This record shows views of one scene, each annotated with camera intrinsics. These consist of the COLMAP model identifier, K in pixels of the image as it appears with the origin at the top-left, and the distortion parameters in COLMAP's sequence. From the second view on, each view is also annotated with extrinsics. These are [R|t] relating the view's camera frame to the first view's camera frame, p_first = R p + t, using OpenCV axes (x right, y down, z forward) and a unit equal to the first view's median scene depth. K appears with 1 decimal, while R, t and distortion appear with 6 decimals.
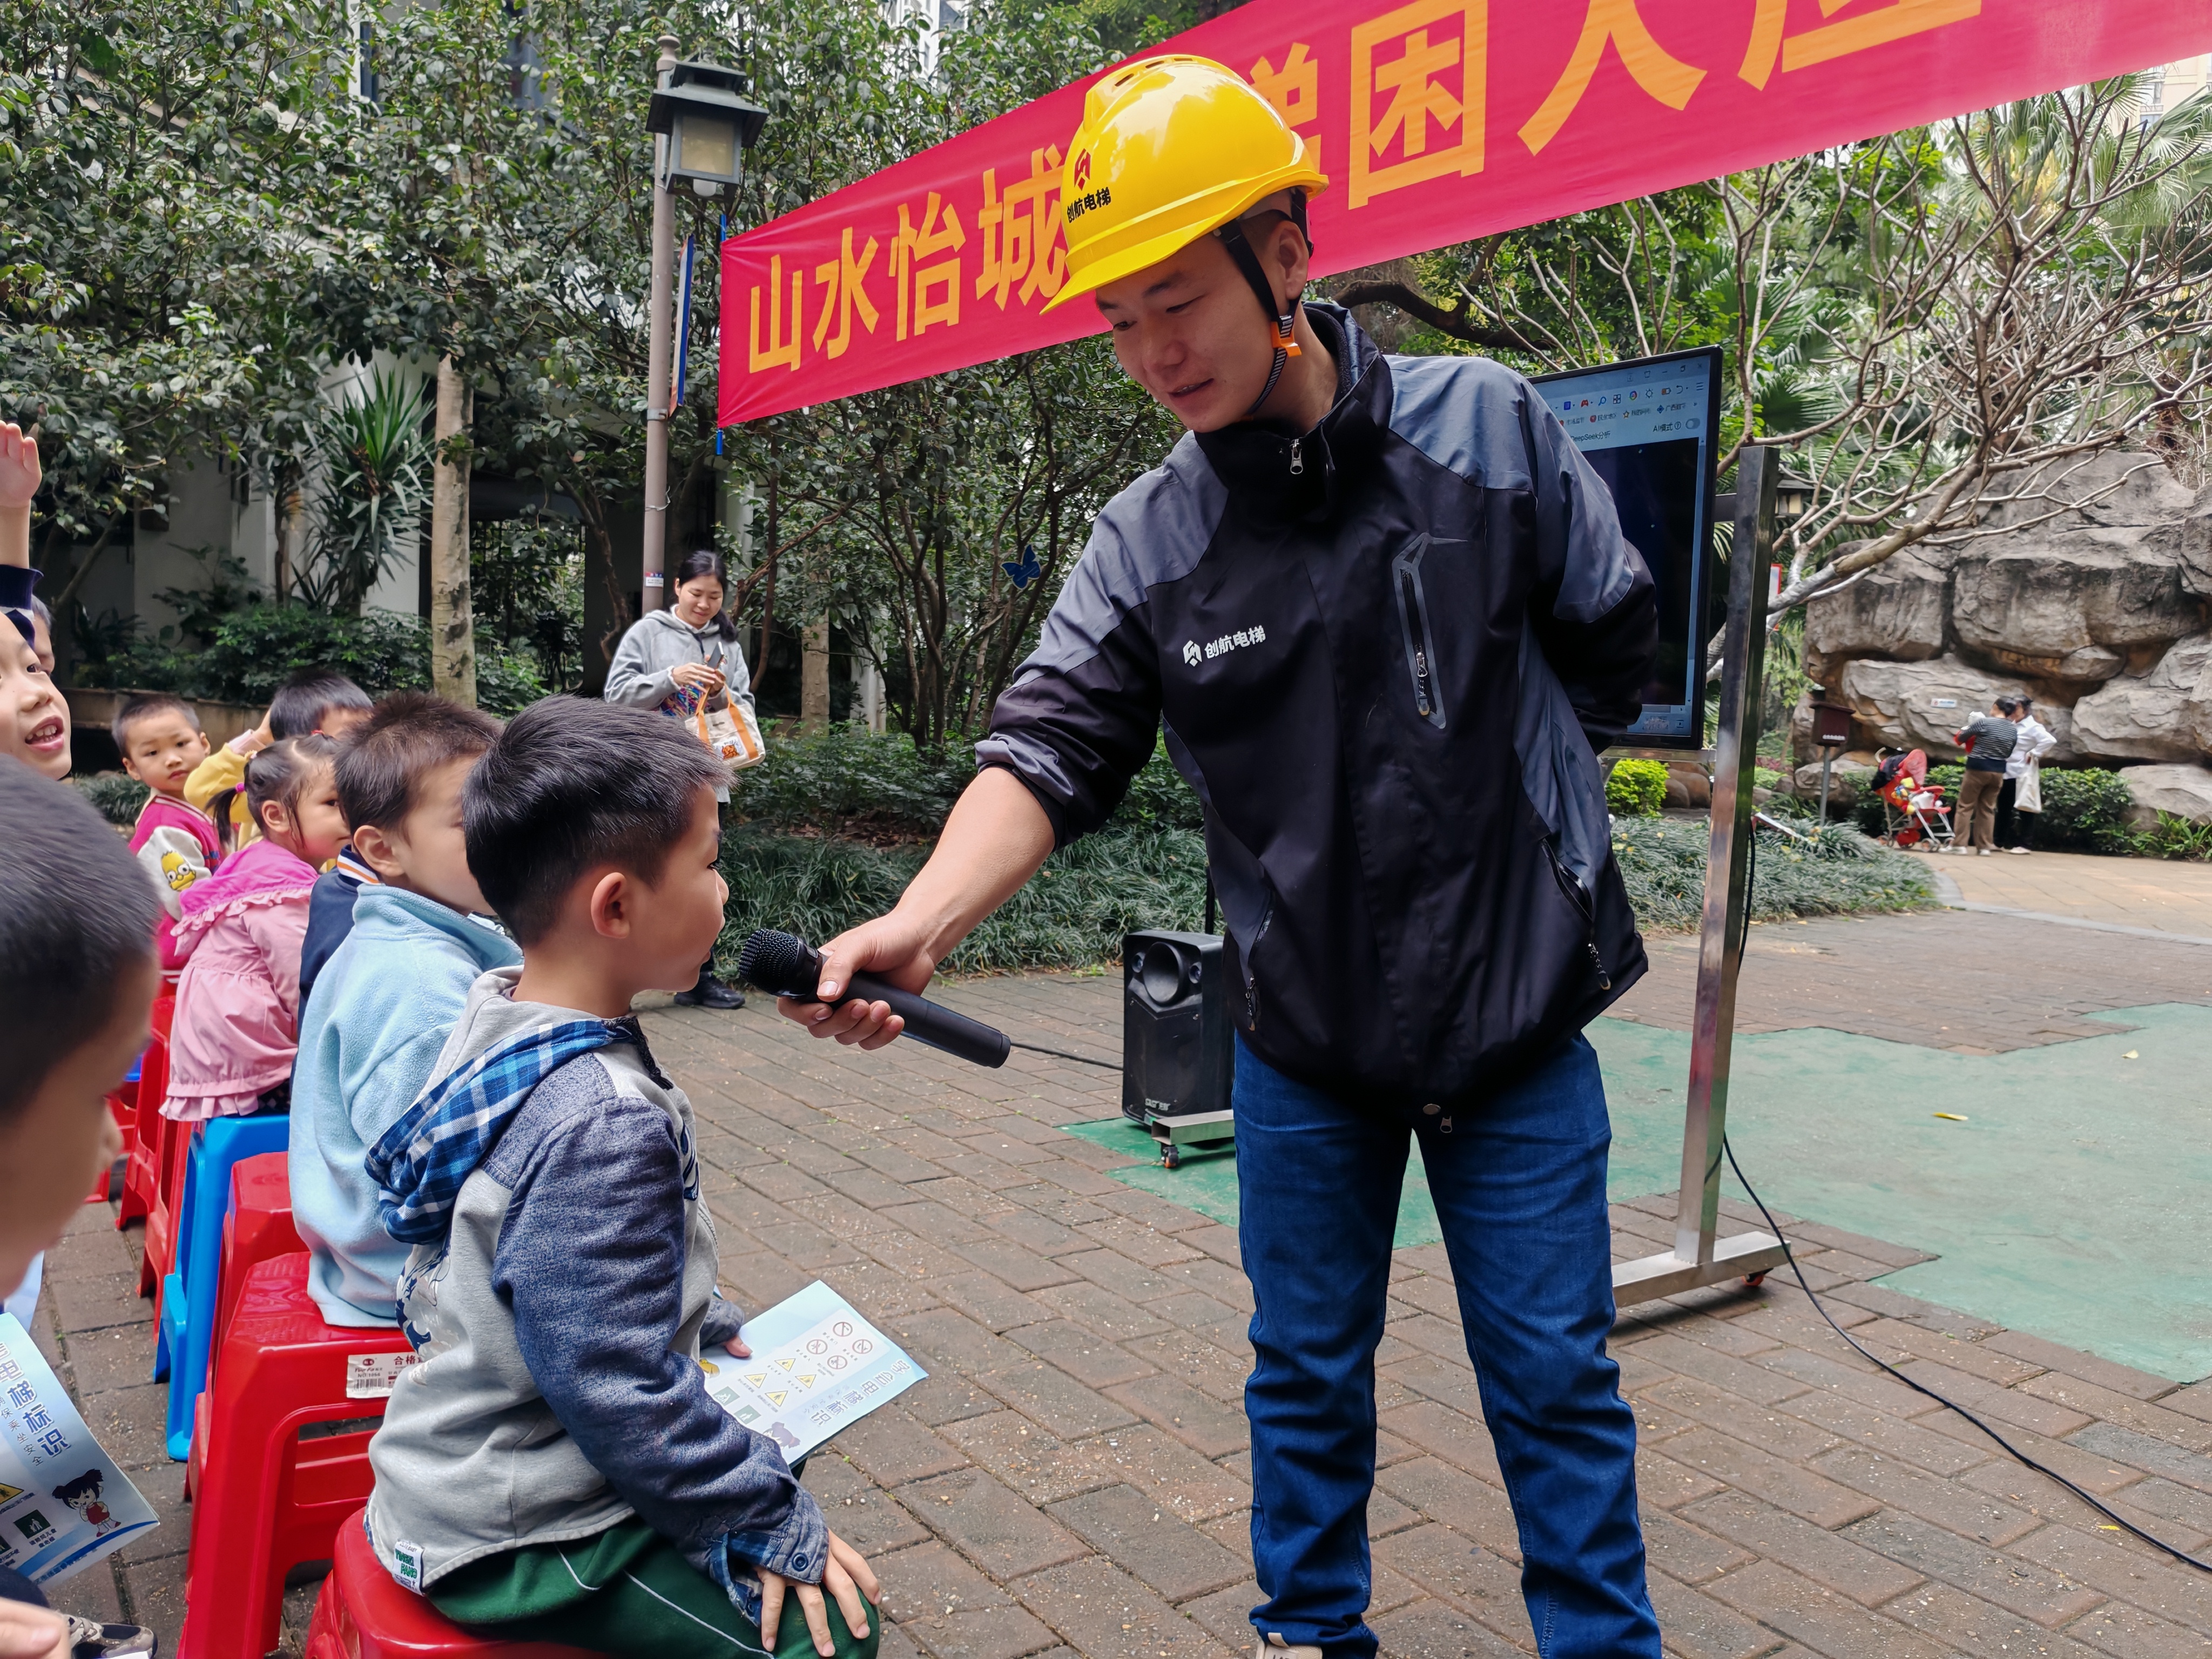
lens RADIAL K [[1726.0, 0, 1106.0], [0, 1726.0, 829.5], [0, 0, 1]] dist [0.007345, 0.030201]
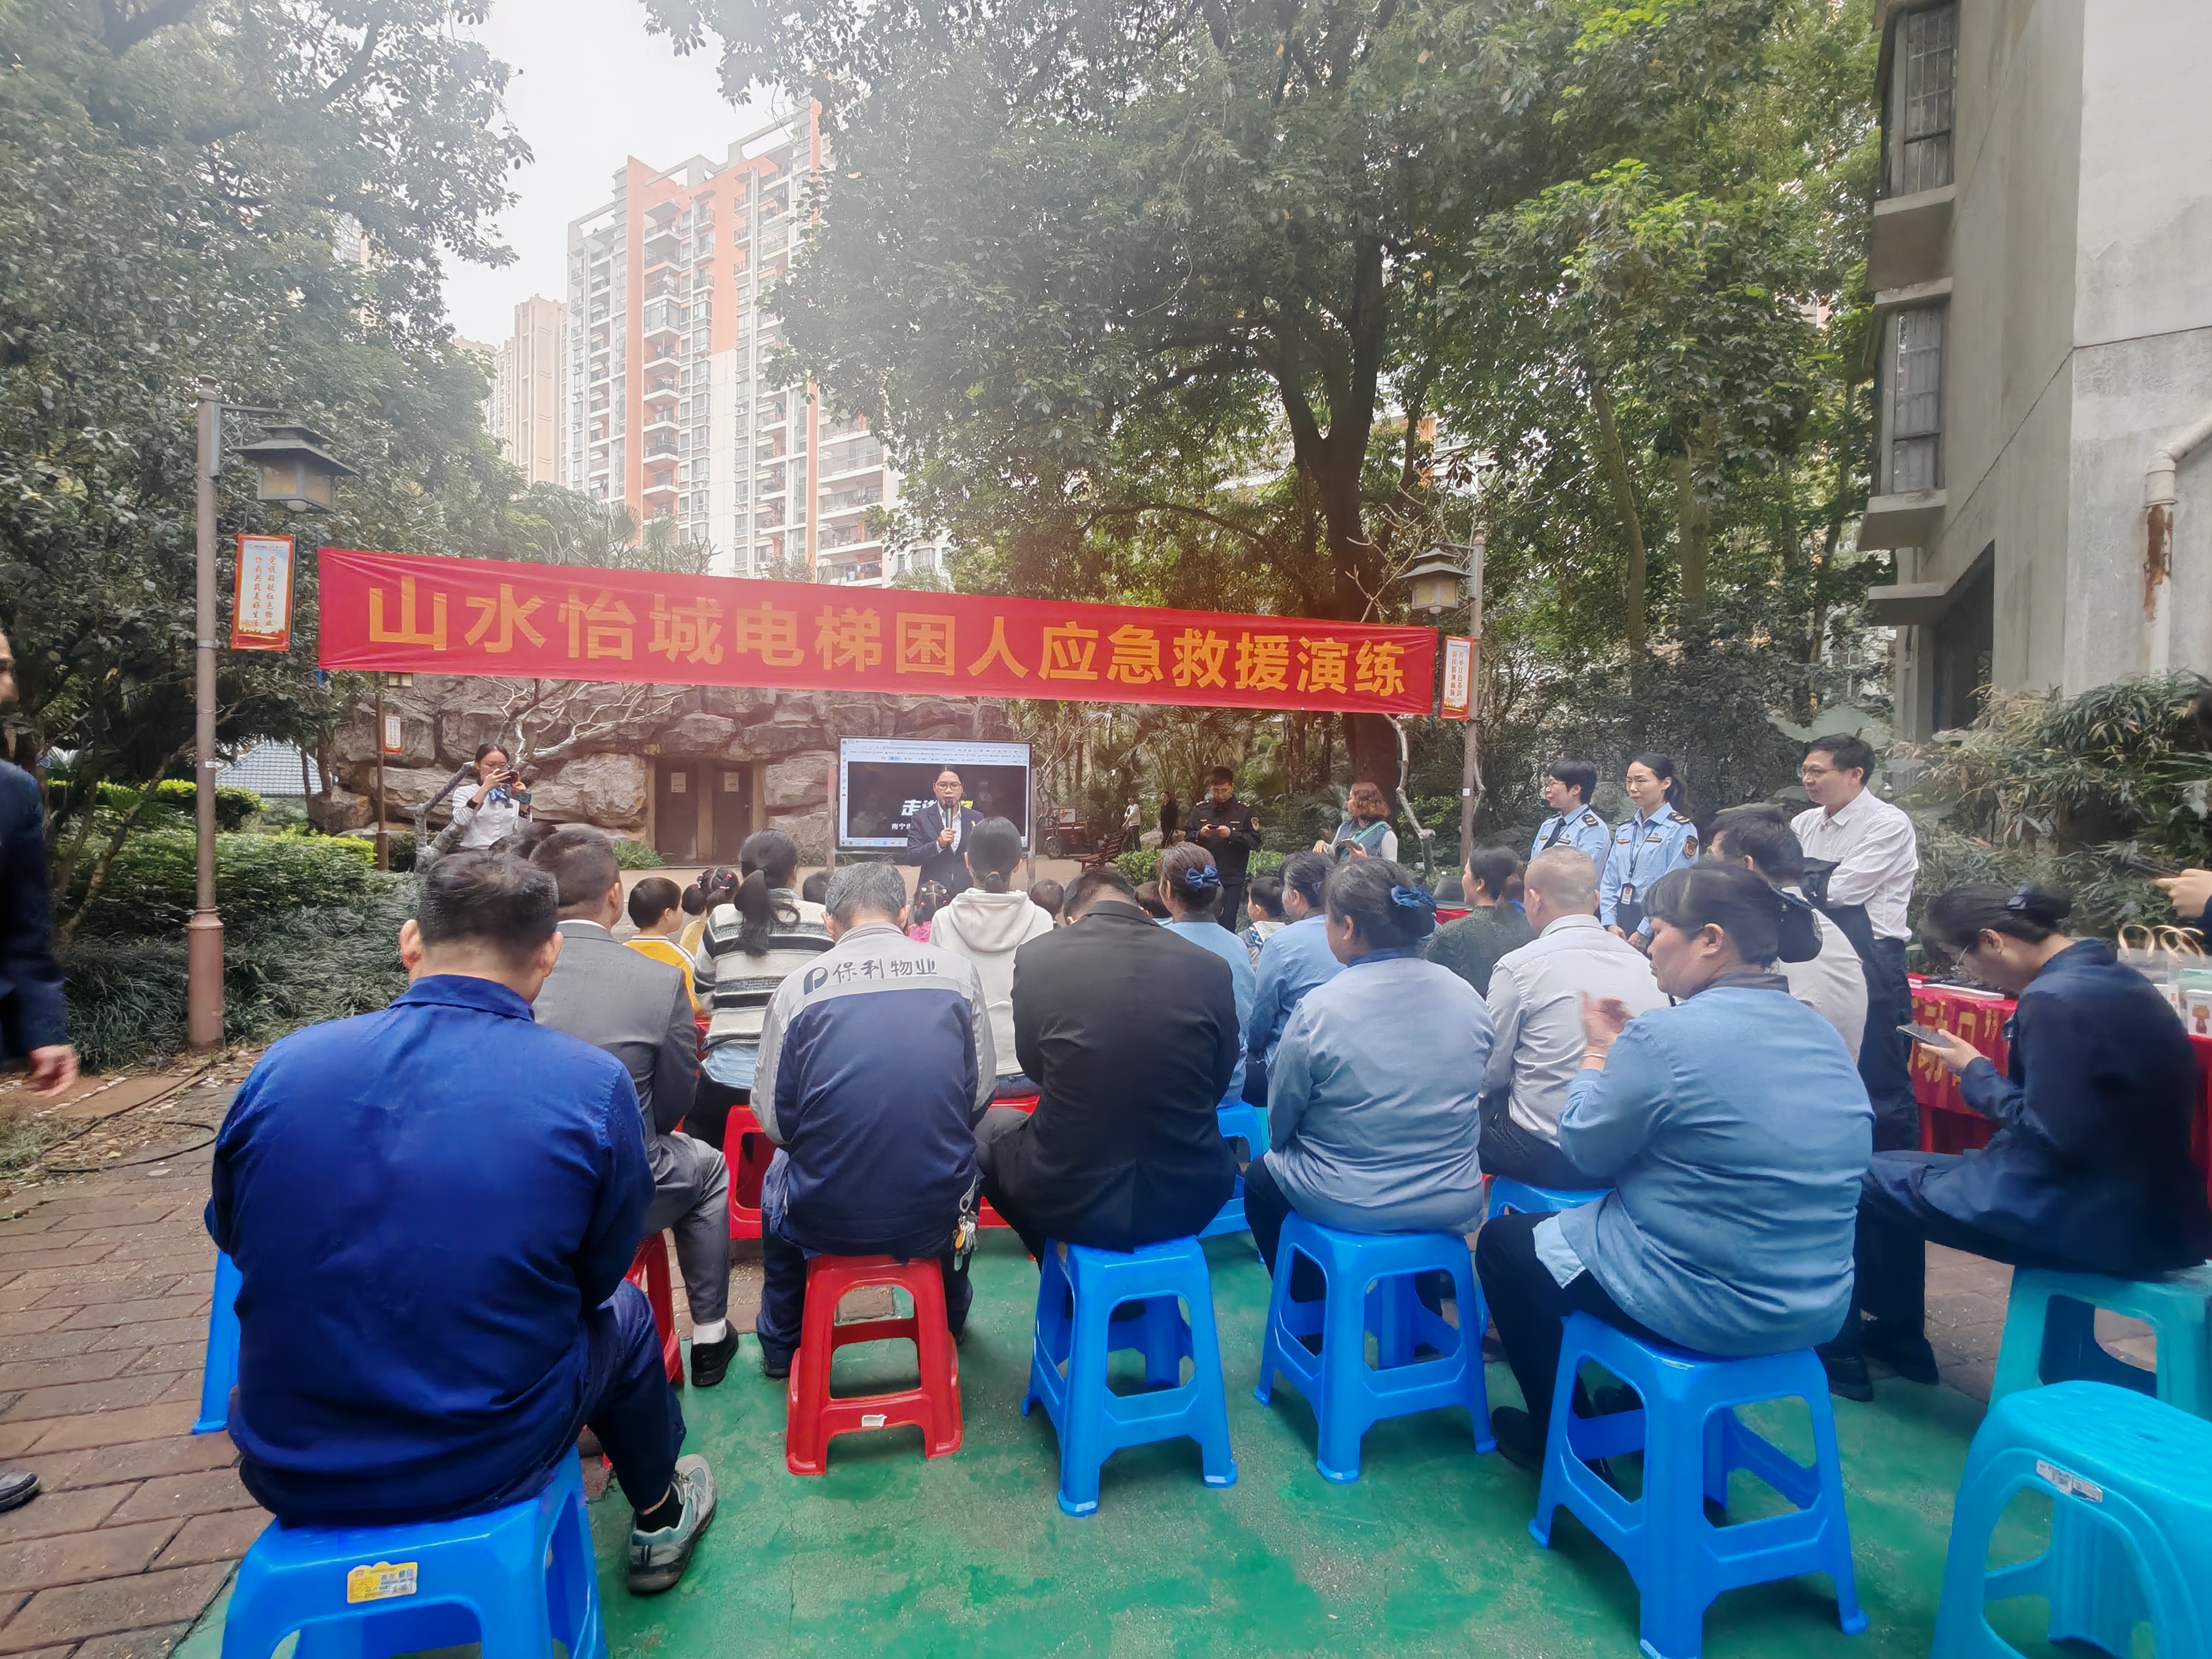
lens RADIAL K [[1012.2, 0, 1106.0], [0, 1012.2, 829.5], [0, 0, 1]] dist [-0.001104, -0.000047]
pose [[0.344582, -0.048882, 0.937483, -0.913854], [0.063796, 0.997554, 0.028565, -0.079767], [-0.936586, 0.049965, 0.346858, 0.056048]]
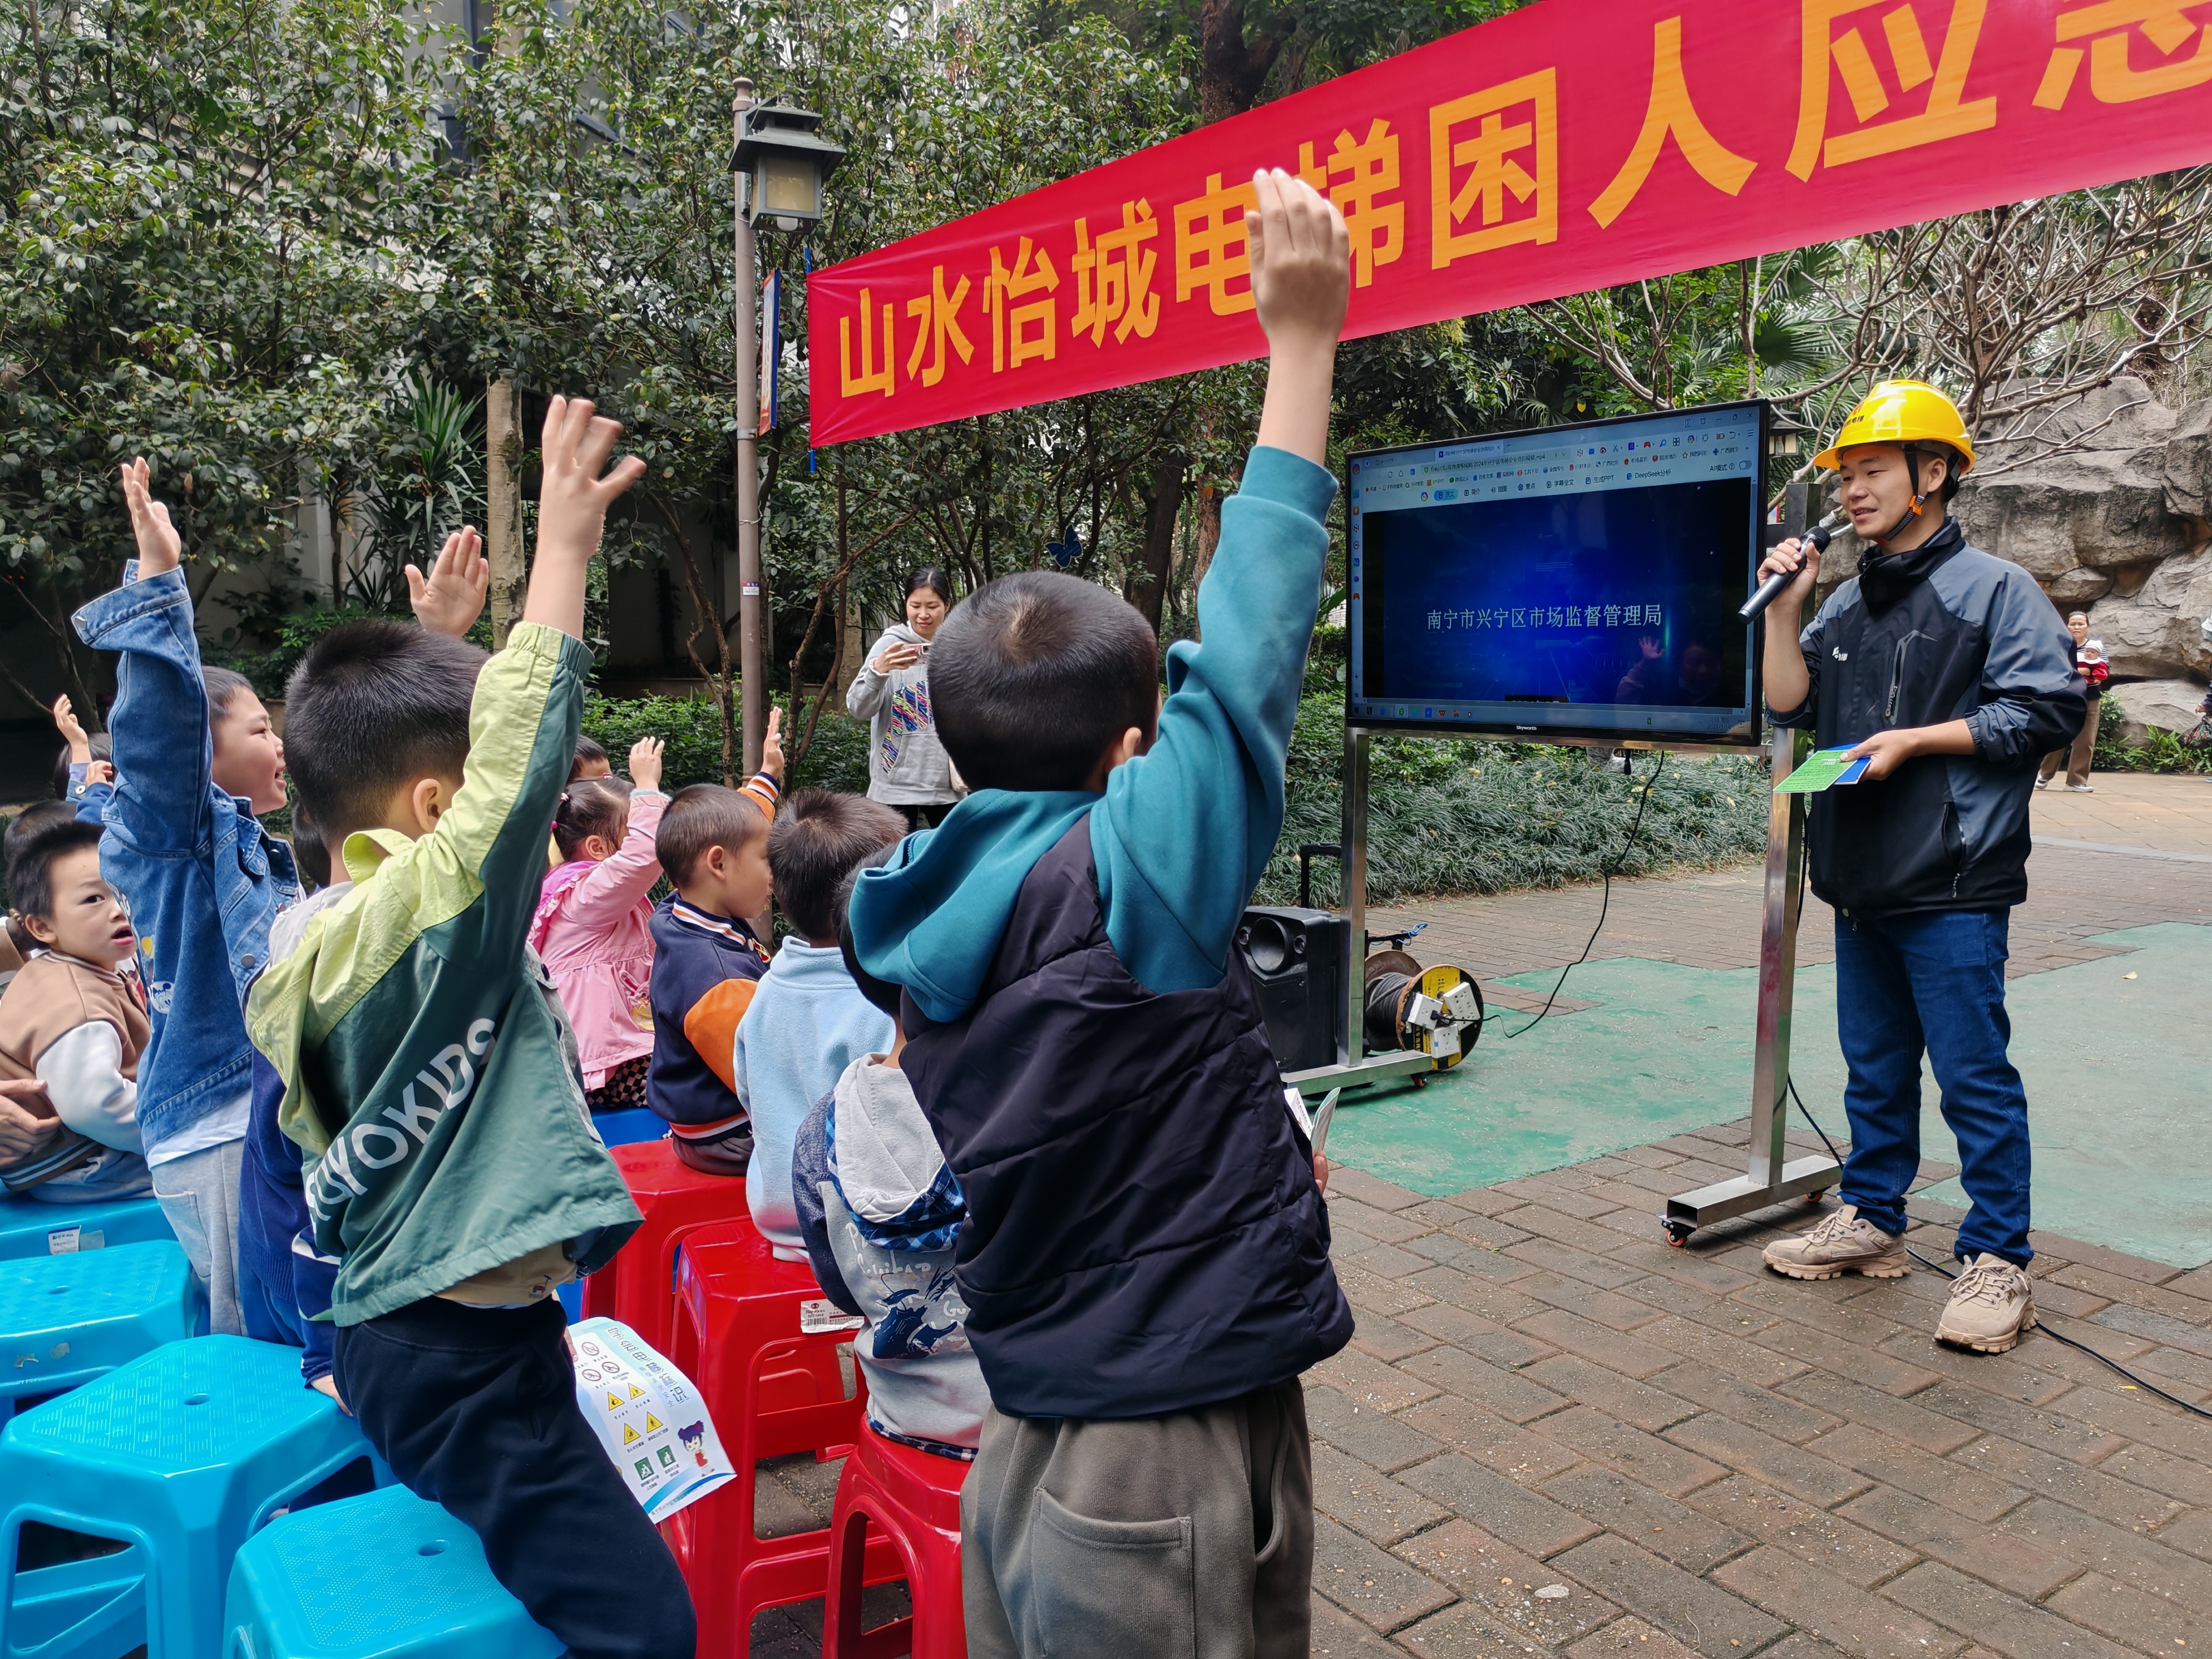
lens RADIAL K [[1734.3, 0, 1106.0], [0, 1734.3, 829.5], [0, 0, 1]] dist [-0.024058, 0.057934]
pose [[0.999233, -0.039051, 0.002869, -0.060106], [0.038939, 0.998726, 0.032104, -0.025756], [-0.004119, -0.031968, 0.999480, -0.092416]]
